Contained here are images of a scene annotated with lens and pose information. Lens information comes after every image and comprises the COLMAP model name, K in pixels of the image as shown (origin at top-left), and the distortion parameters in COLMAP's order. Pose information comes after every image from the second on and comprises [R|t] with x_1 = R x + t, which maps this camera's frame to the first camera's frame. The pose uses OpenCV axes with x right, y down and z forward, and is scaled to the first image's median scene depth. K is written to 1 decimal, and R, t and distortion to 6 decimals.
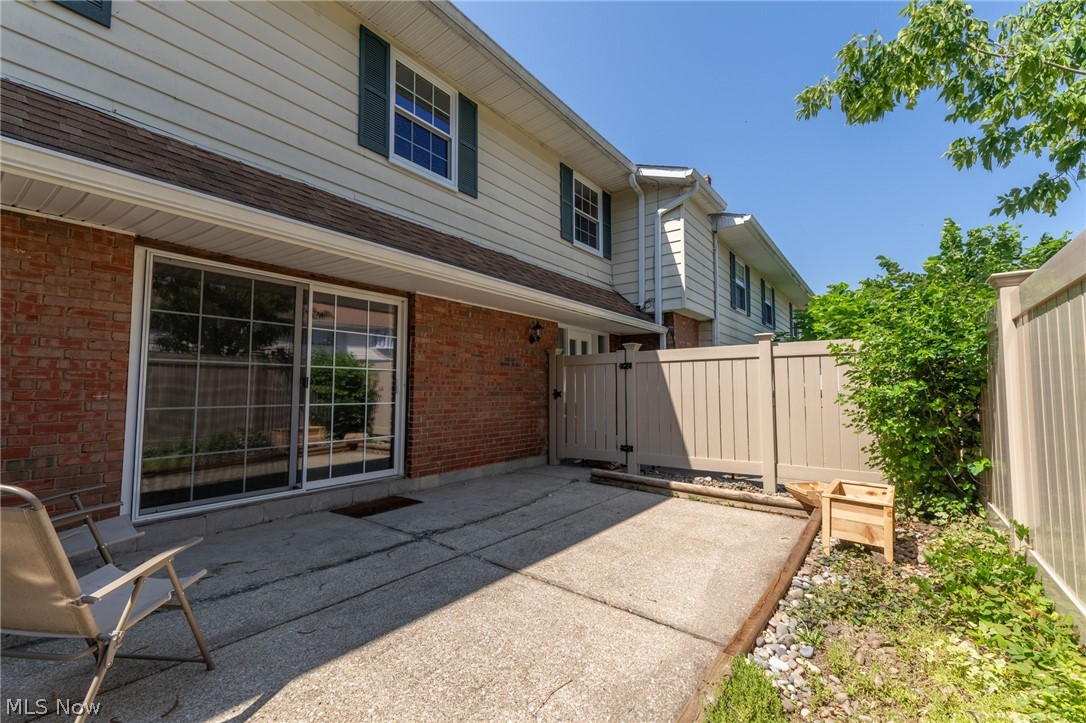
lens RADIAL K [[472.8, 0, 536.2], [0, 472.8, 363.8], [0, 0, 1]] dist [-0.000482, 0.000126]
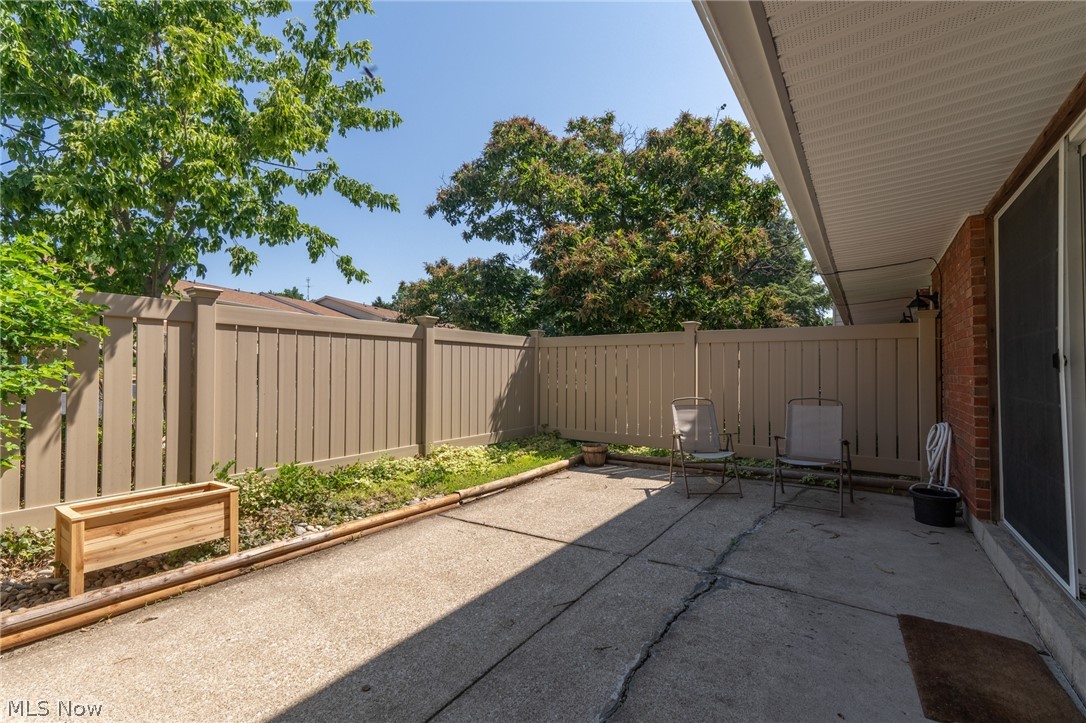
lens RADIAL K [[472.8, 0, 536.2], [0, 472.8, 363.8], [0, 0, 1]] dist [-0.000482, 0.000126]
pose [[-0.999403, -0.004656, -0.034247, 0.064062], [-0.002115, 0.997267, -0.073857, 0.100985], [0.034498, -0.073740, -0.996681, 1.864507]]
